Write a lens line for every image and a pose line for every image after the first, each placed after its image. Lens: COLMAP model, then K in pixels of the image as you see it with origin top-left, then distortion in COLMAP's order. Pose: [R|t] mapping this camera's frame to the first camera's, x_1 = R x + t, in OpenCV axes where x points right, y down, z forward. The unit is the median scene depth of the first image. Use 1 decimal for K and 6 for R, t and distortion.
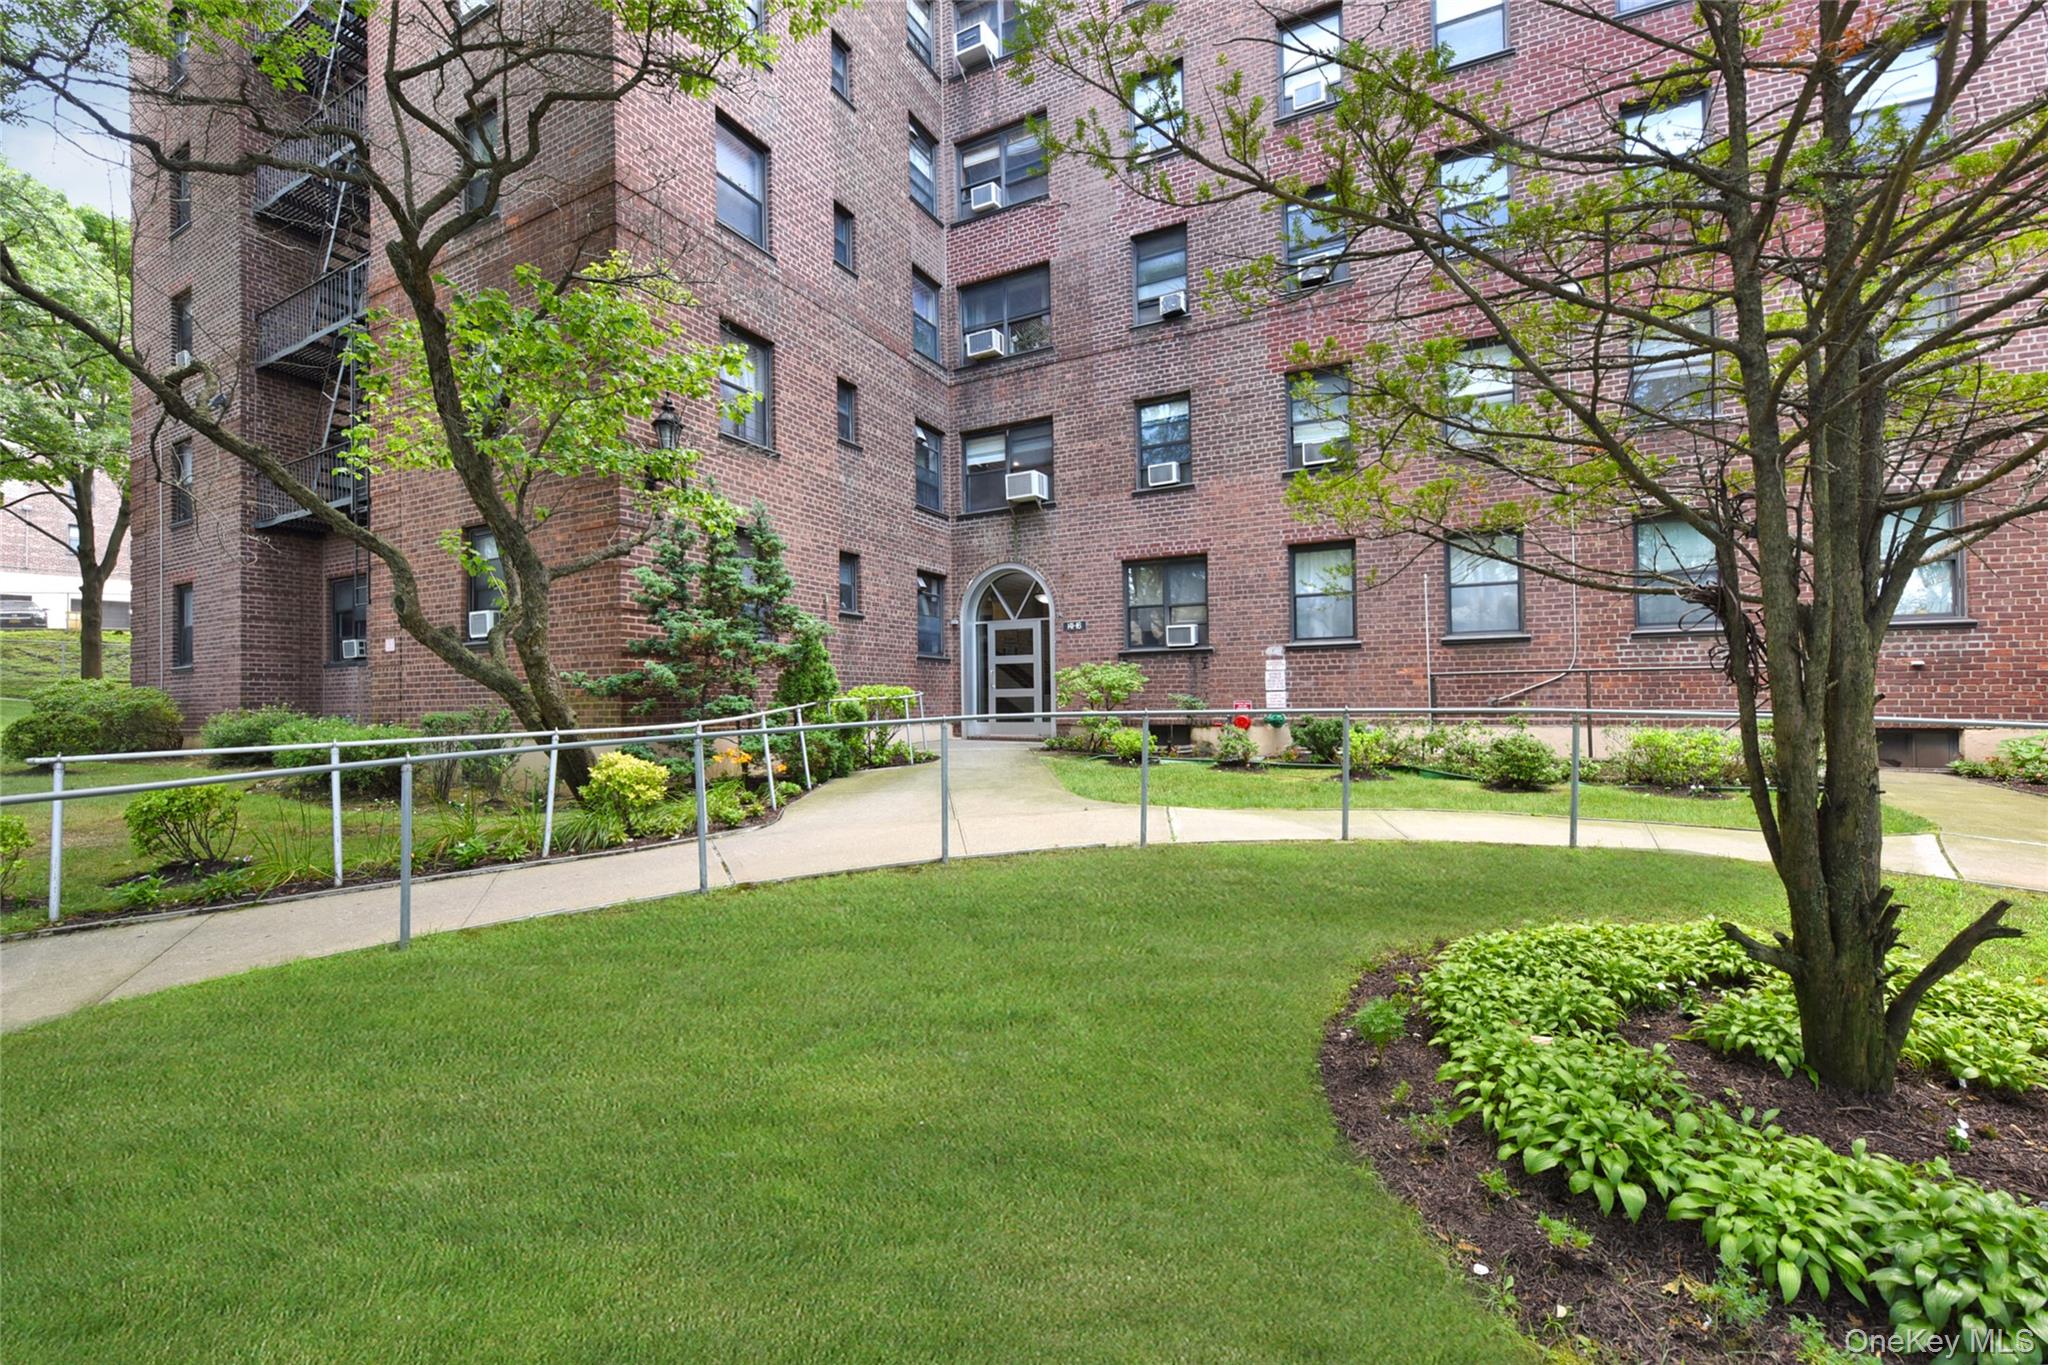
lens RADIAL K [[843.0, 0, 1020.8], [0, 843.0, 708.2], [0, 0, 1]] dist [-0.038836, 0.000103]
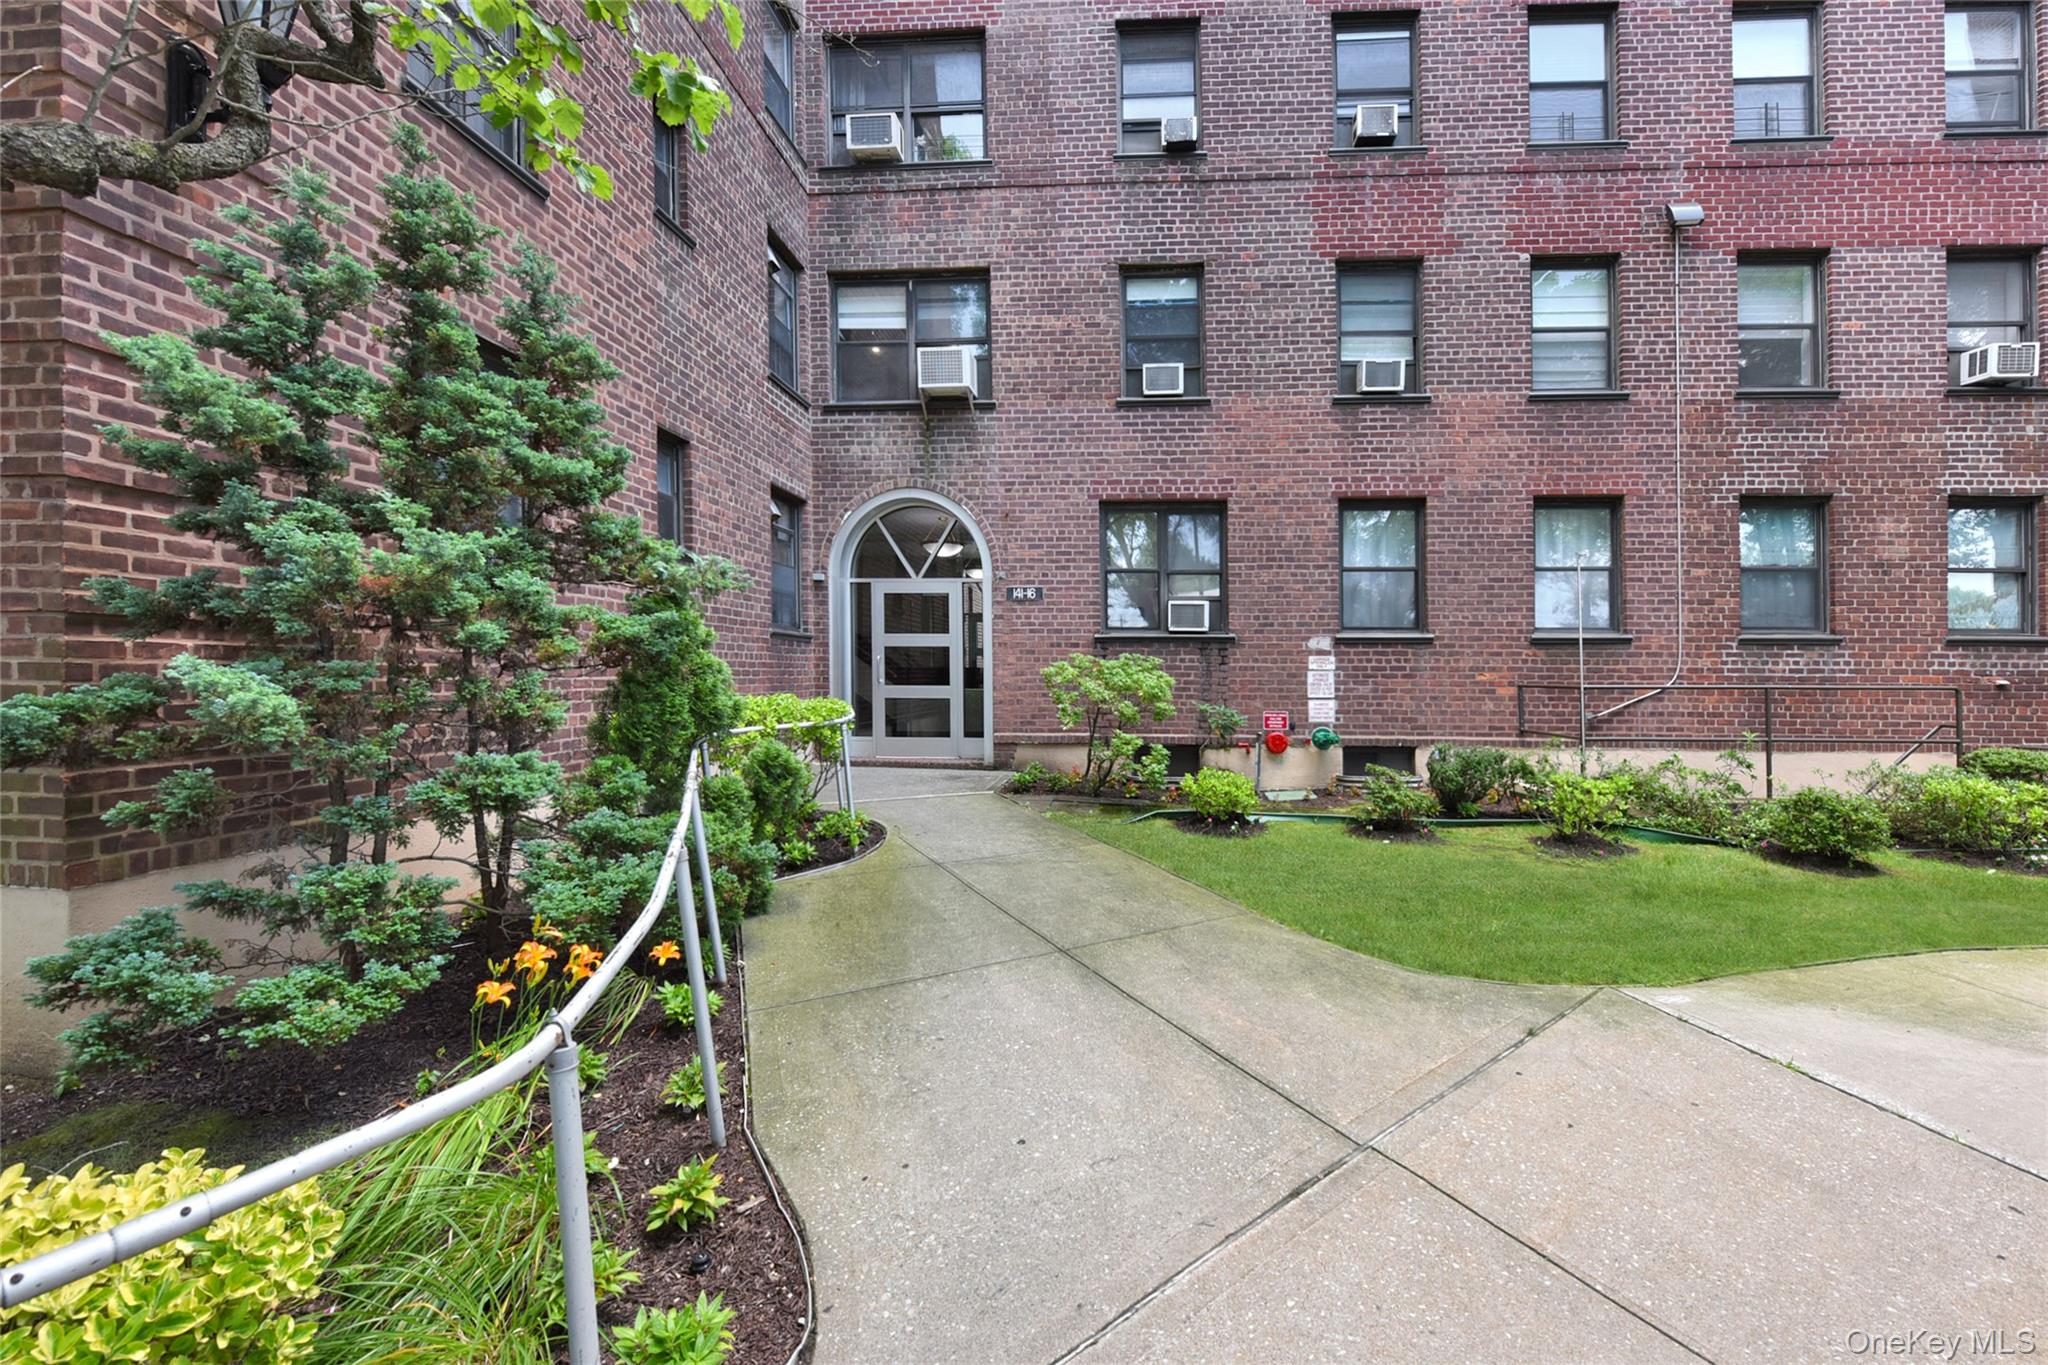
lens RADIAL K [[814.9, 0, 1024.0], [0, 814.9, 682.5], [0, 0, 1]] dist [-0.013403, 0.000242]
pose [[0.916850, 0.007458, 0.399163, -0.199063], [-0.013538, 0.999831, 0.012414, -0.037503], [-0.399003, -0.016786, 0.916796, 0.431916]]
